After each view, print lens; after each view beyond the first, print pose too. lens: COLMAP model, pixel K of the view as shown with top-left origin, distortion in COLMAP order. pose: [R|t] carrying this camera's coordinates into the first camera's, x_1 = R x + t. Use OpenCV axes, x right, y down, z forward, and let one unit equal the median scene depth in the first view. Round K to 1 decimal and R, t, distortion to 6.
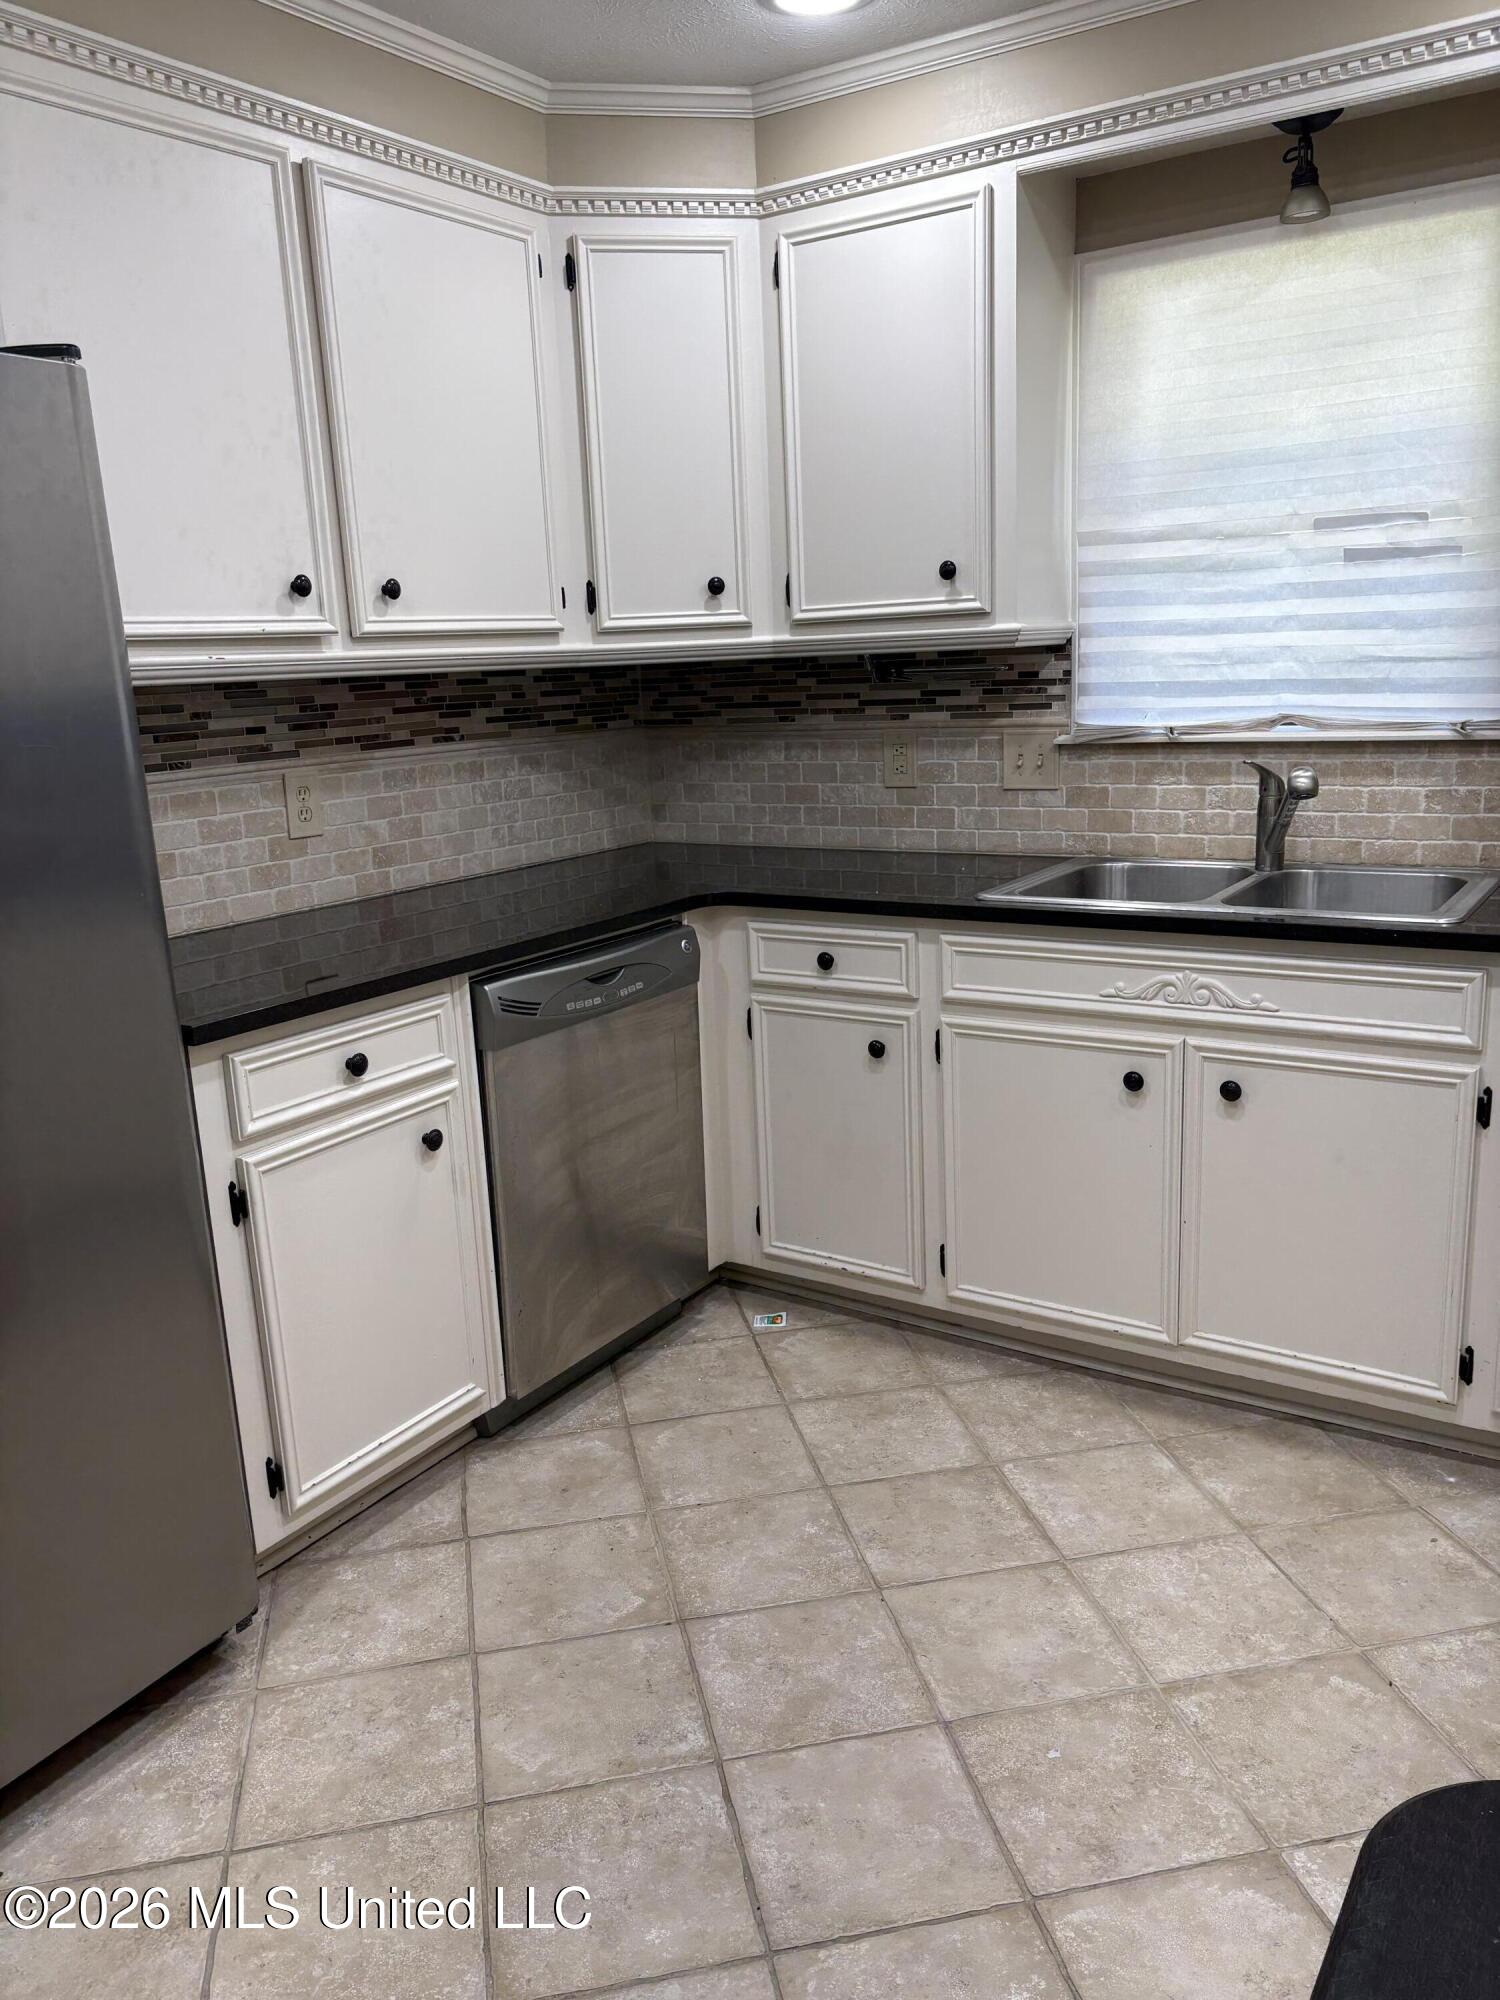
lens RADIAL K [[1498.3, 0, 745.8], [0, 1498.3, 1011.1], [0, 0, 1]] dist [0.035943, -0.045843]
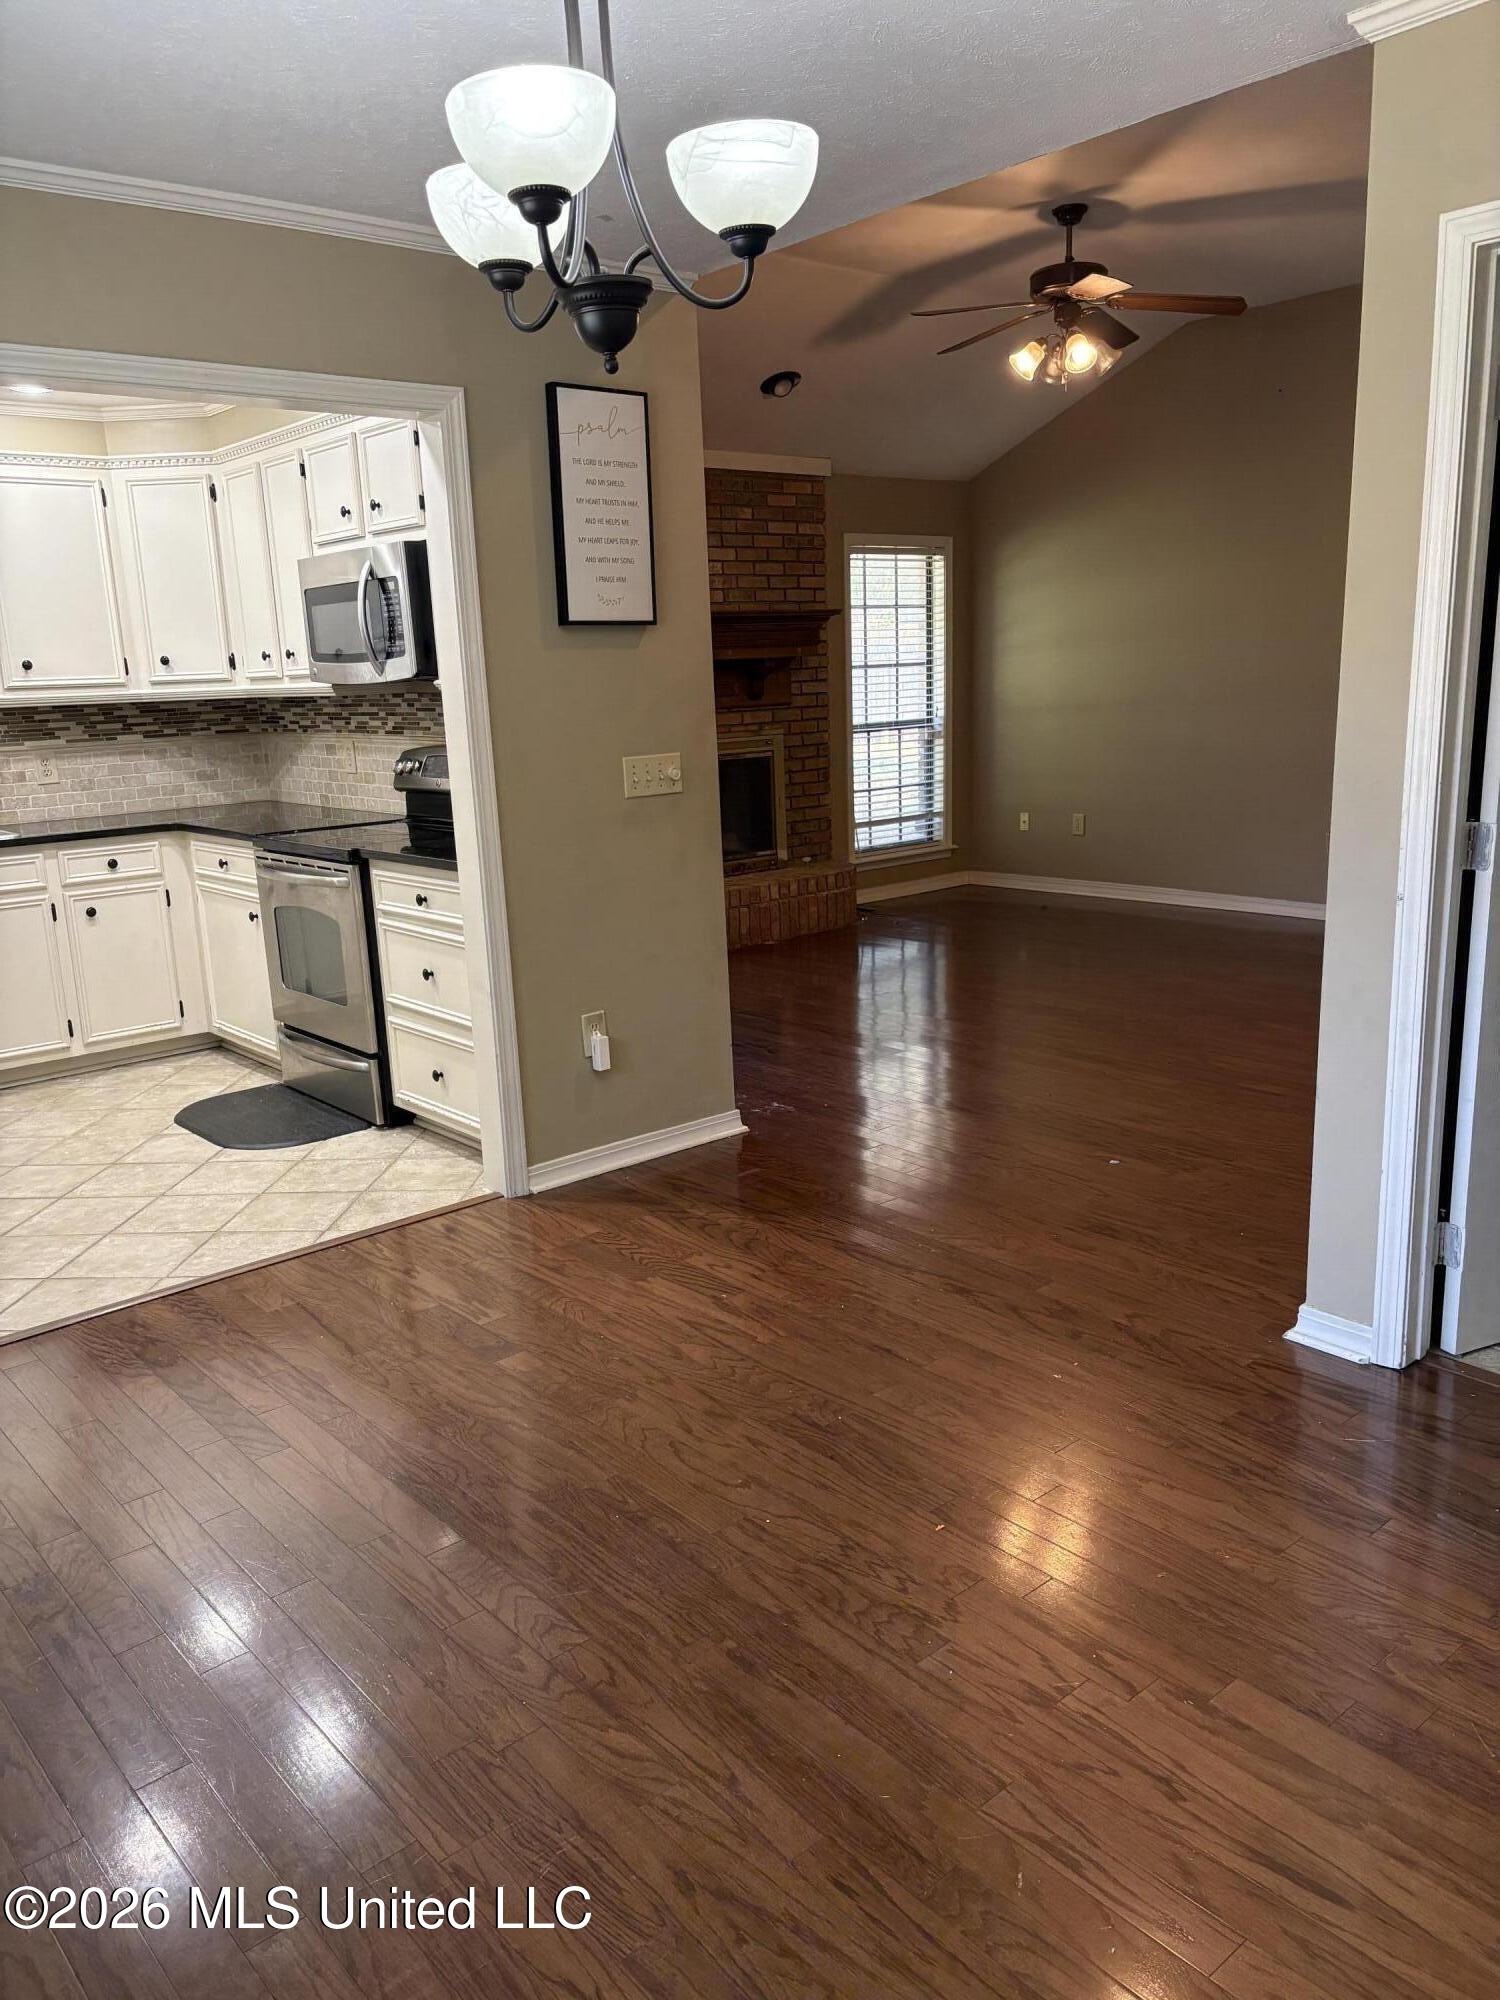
lens RADIAL K [[1498.3, 0, 748.6], [0, 1498.3, 1011.0], [0, 0, 1]] dist [0.035943, -0.045843]
pose [[0.277551, -0.184307, 0.942866, -1.260296], [0.247656, 0.961982, 0.115141, 0.183579], [-0.928241, 0.201548, 0.312644, -0.614440]]
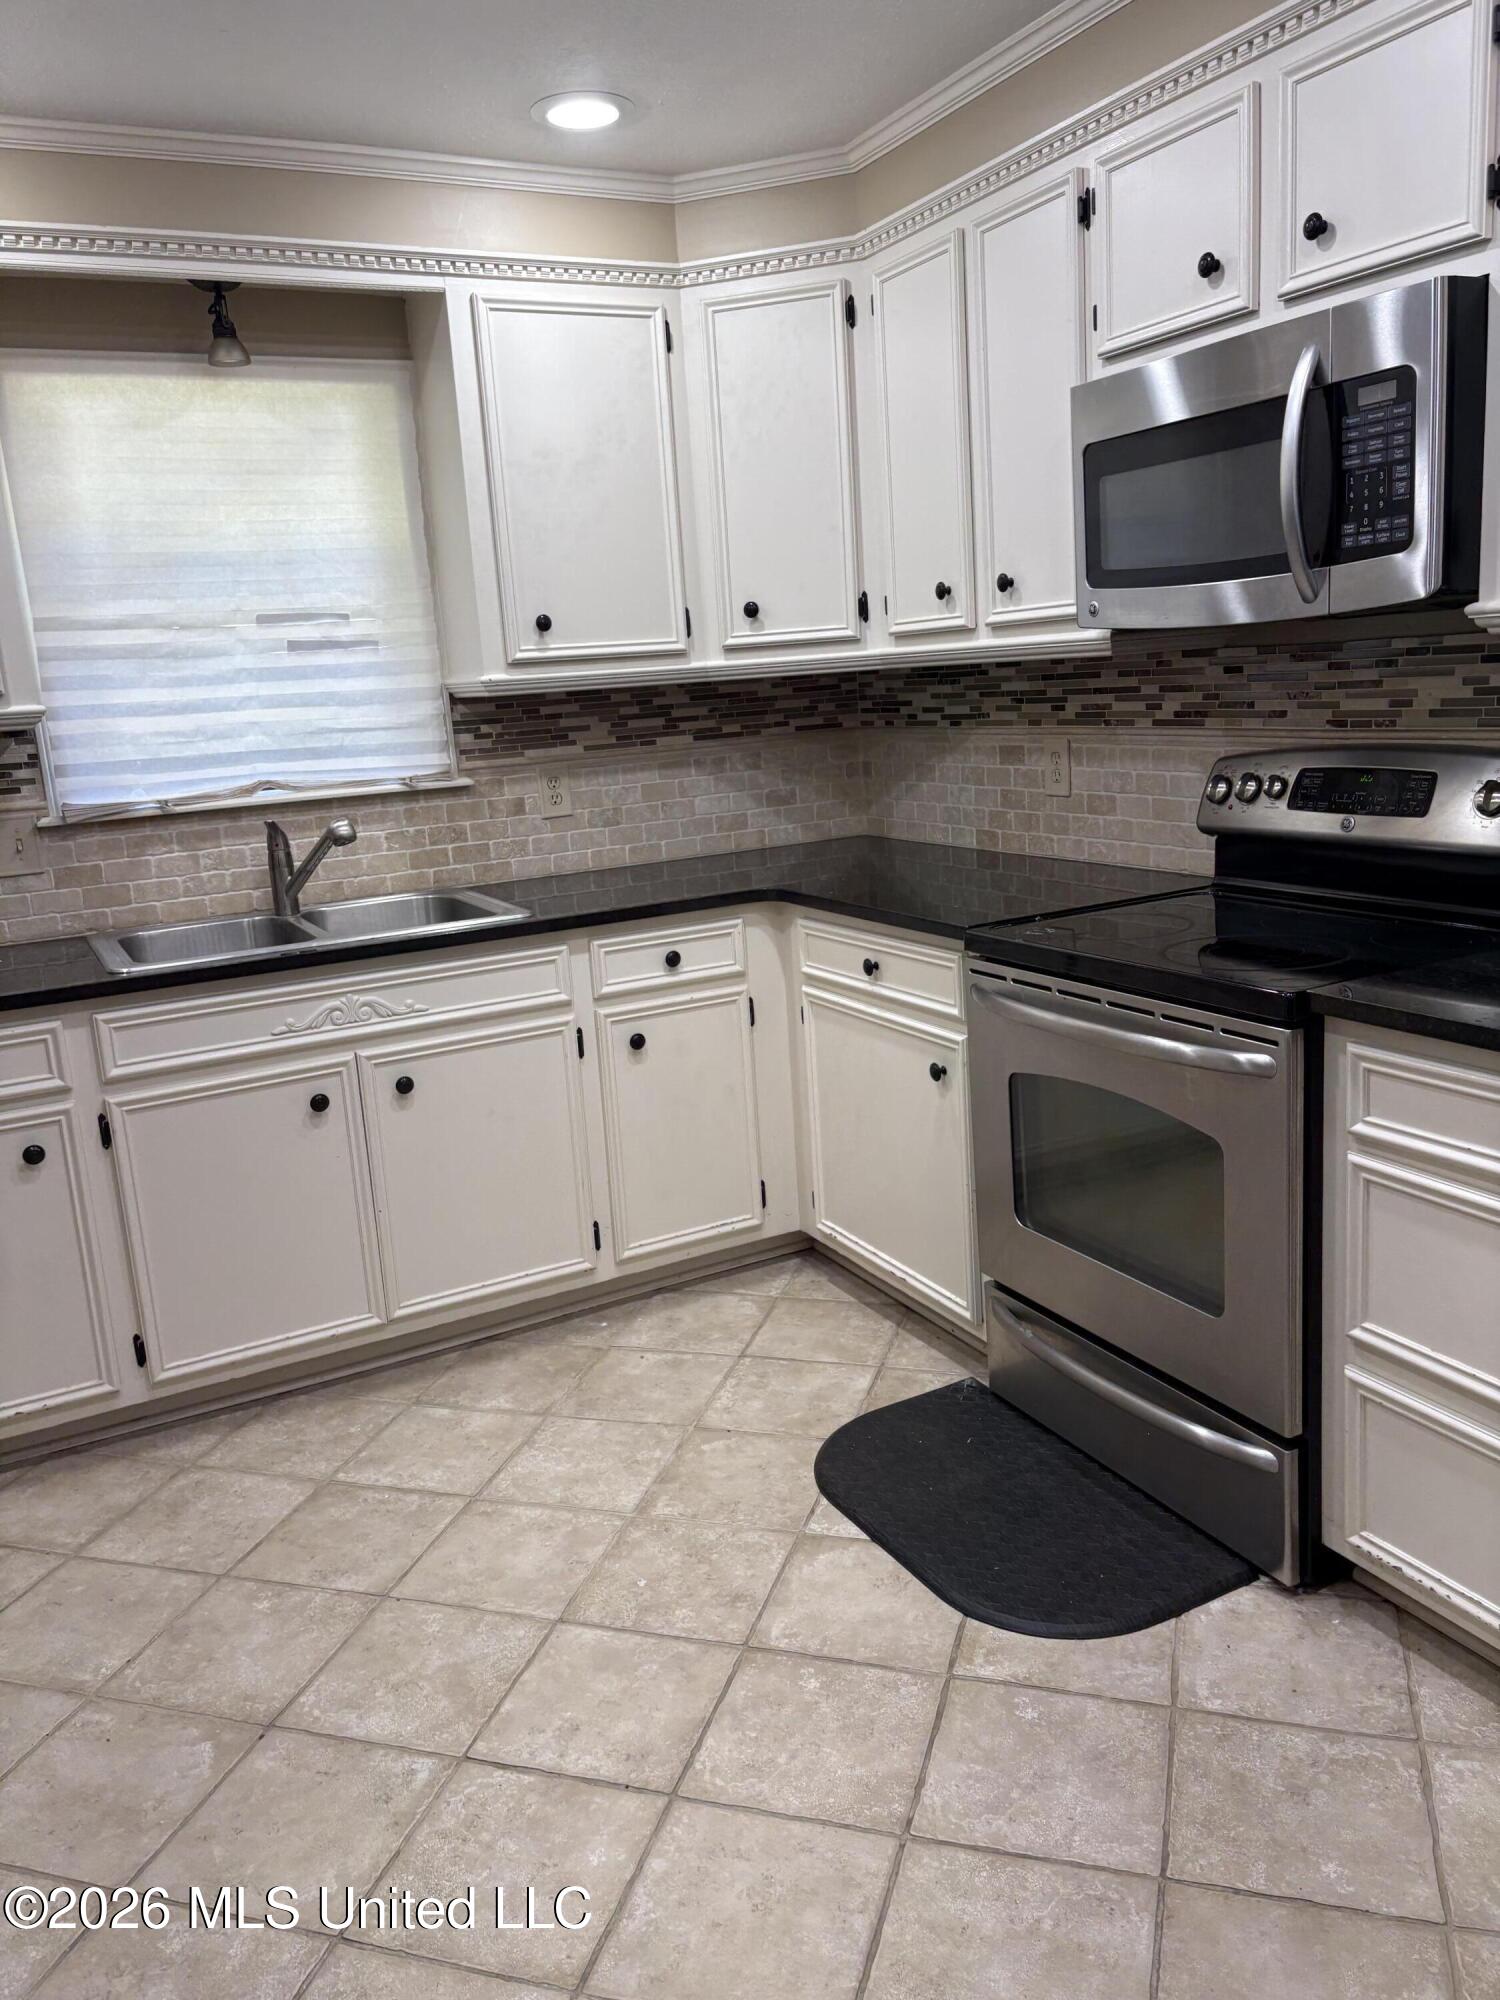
lens RADIAL K [[1498.3, 0, 745.6], [0, 1498.3, 984.8], [0, 0, 1]] dist [0.035943, -0.045843]
pose [[0.488905, -0.169610, 0.855689, -0.513153], [0.245157, 0.968097, 0.051818, -0.017665], [-0.837179, 0.184444, 0.514889, 0.142923]]
